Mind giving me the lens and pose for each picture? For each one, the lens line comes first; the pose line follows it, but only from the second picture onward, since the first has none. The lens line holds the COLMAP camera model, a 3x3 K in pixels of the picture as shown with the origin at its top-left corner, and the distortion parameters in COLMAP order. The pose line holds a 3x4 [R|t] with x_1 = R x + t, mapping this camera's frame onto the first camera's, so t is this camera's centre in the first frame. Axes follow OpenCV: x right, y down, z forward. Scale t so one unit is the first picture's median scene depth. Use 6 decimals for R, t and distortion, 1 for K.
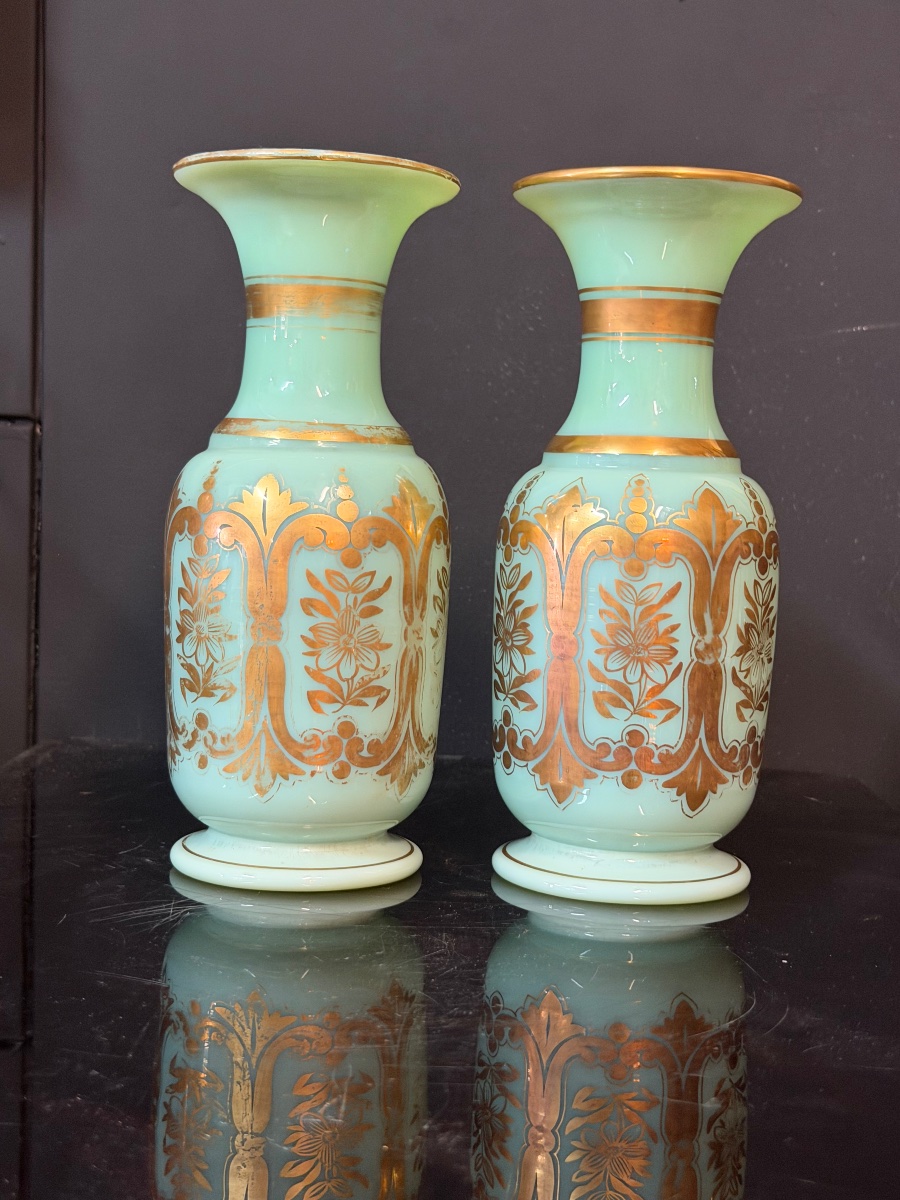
lens RADIAL K [[1884.3, 0, 443.2], [0, 1884.3, 601.2], [0, 0, 1]] dist [0.069256, 0.000000]
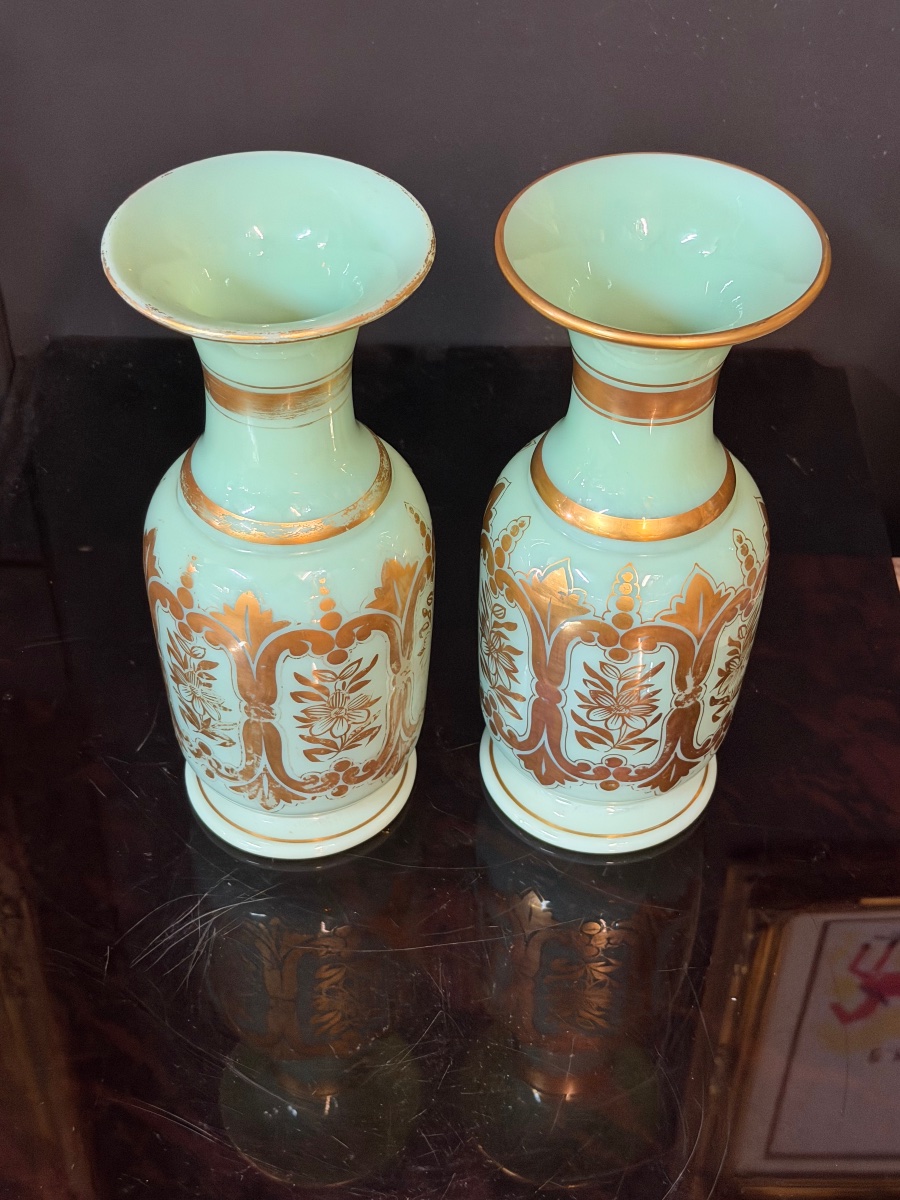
lens RADIAL K [[1884.3, 0, 424.5], [0, 1884.3, 592.2], [0, 0, 1]] dist [0.069256, 0.000000]
pose [[0.999549, -0.025859, -0.015296, 0.013713], [0.029602, 0.760553, 0.648600, -0.687639], [-0.005139, -0.648760, 0.760975, 0.252123]]
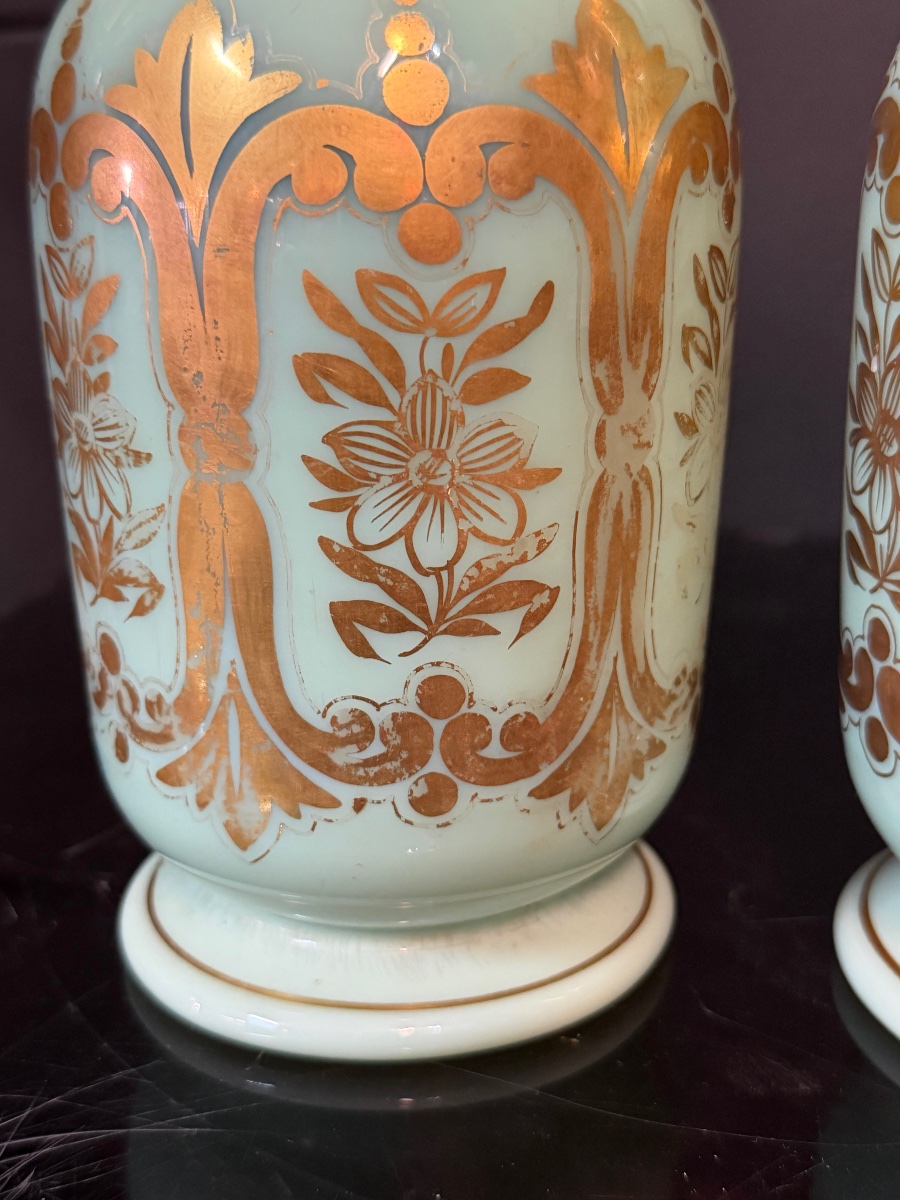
lens RADIAL K [[1555.7, 0, 441.6], [0, 1555.7, 592.4], [0, 0, 1]] dist [0.127090, 0.000000]
pose [[0.973318, 0.015464, -0.228939, 0.020617], [0.032366, 0.978499, 0.203696, -0.016679], [0.227167, -0.205671, 0.951890, 0.696820]]
